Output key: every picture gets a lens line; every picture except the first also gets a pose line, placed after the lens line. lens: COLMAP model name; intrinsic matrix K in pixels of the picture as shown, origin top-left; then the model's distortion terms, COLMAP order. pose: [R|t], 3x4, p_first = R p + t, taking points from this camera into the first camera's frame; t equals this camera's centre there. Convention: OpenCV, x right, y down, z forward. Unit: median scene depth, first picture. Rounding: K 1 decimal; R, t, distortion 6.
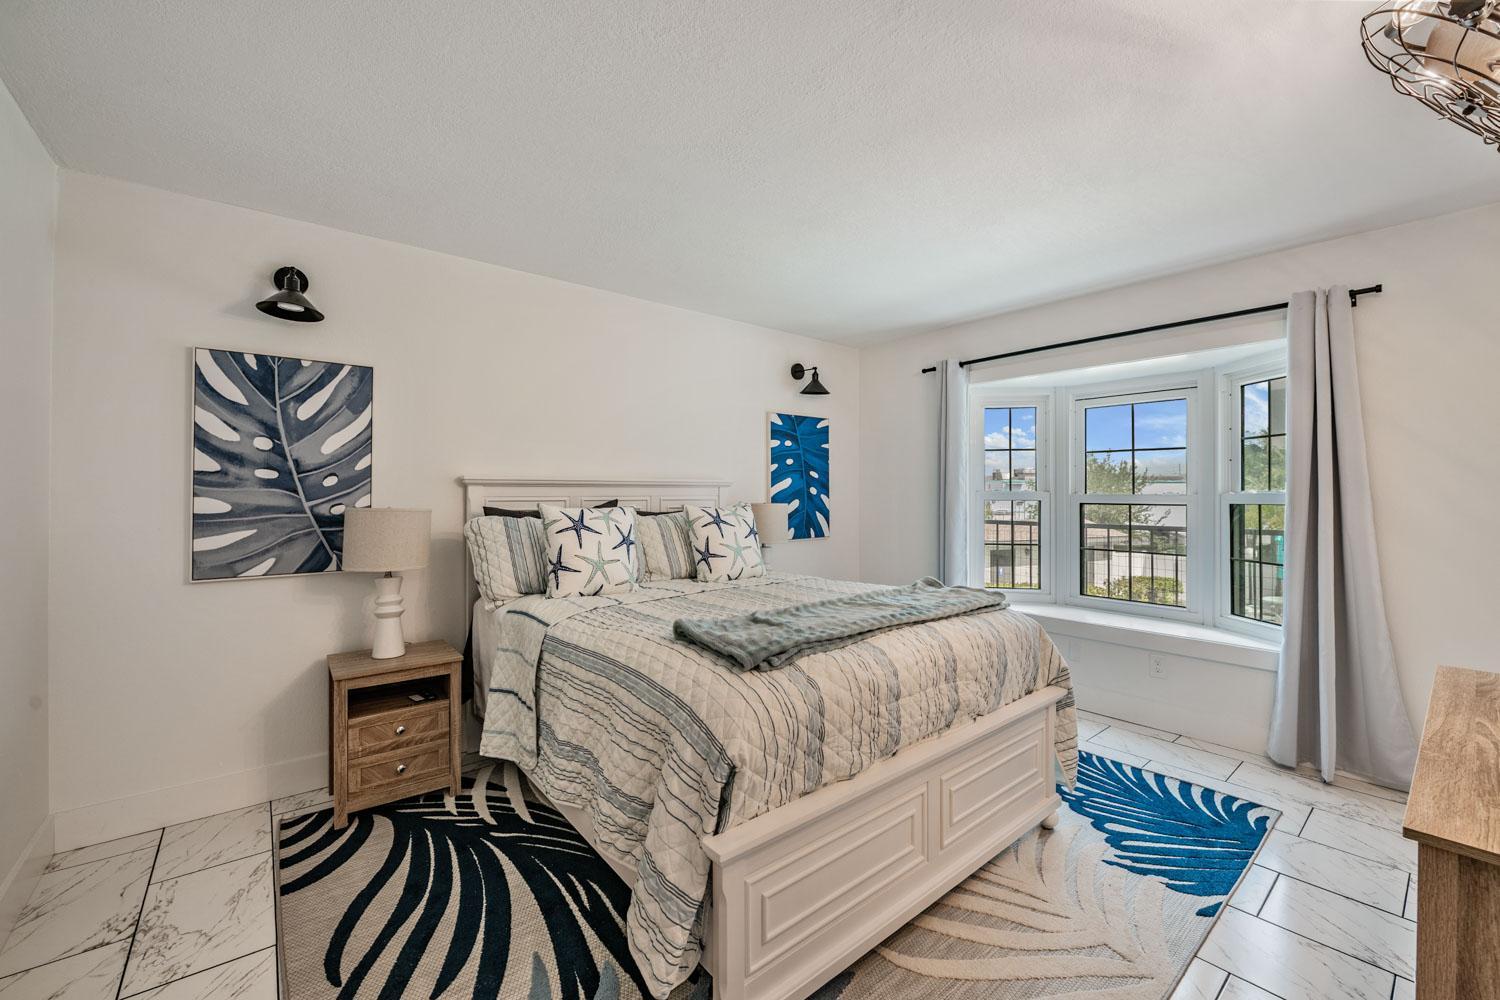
lens RADIAL K [[597.1, 0, 764.8], [0, 597.1, 486.0], [0, 0, 1]] dist [-0.007959, -0.002917]
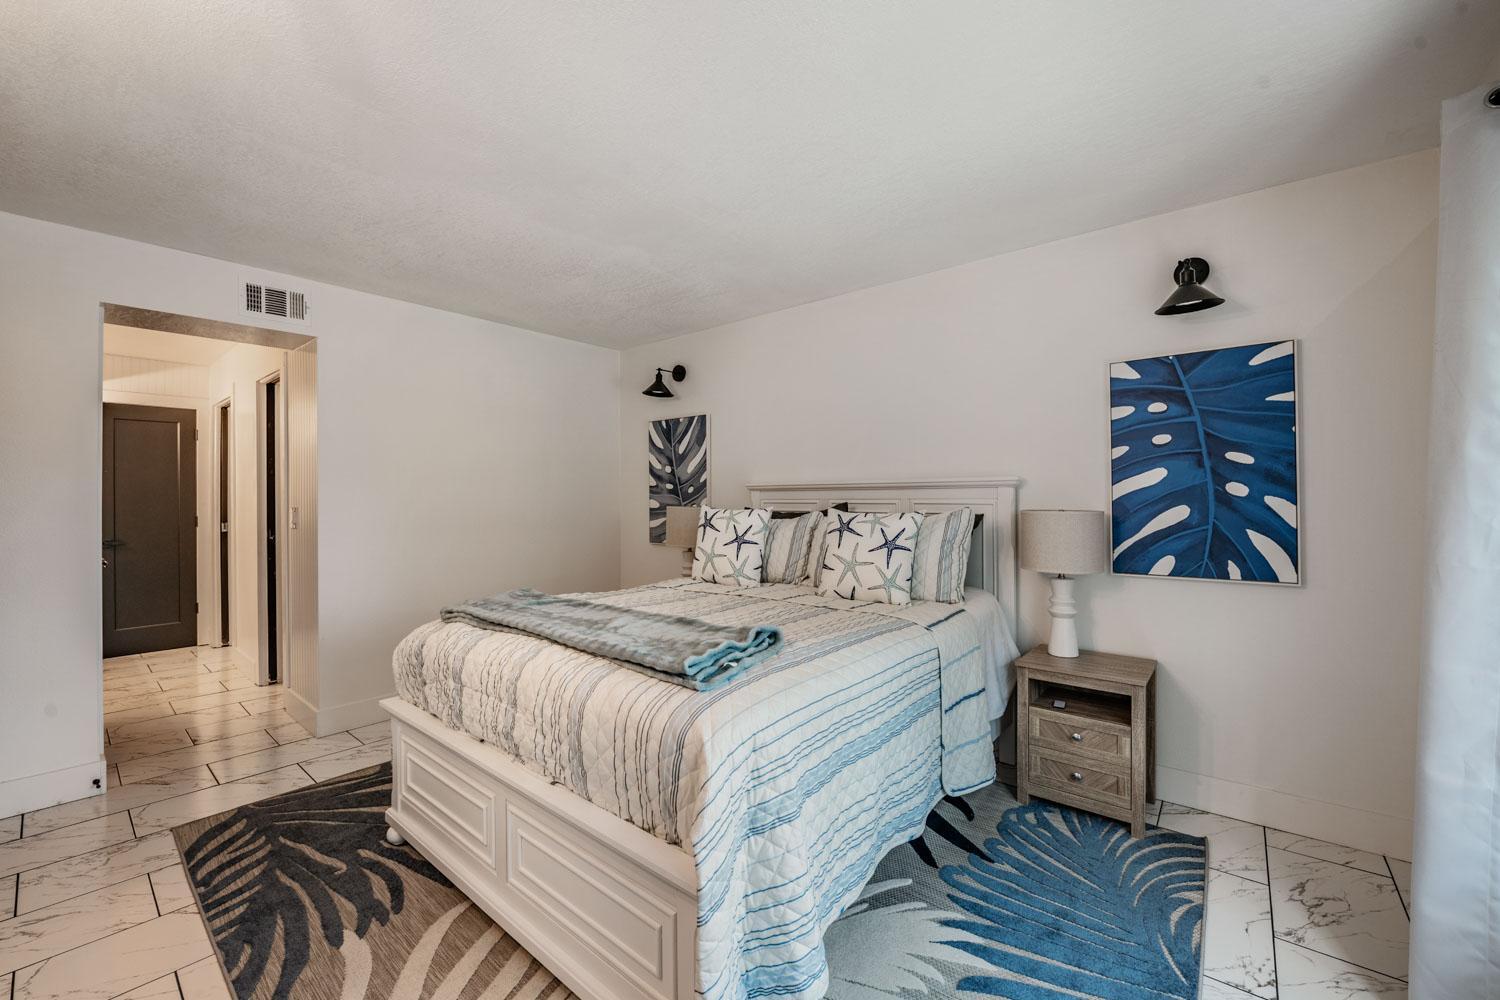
lens RADIAL K [[597.1, 0, 742.7], [0, 597.1, 495.2], [0, 0, 1]] dist [-0.007959, -0.002917]
pose [[0.172320, -0.010524, -0.984985, 0.866083], [0.010918, 0.999902, -0.008773, 0.021638], [0.984980, -0.009242, 0.172418, 0.828916]]
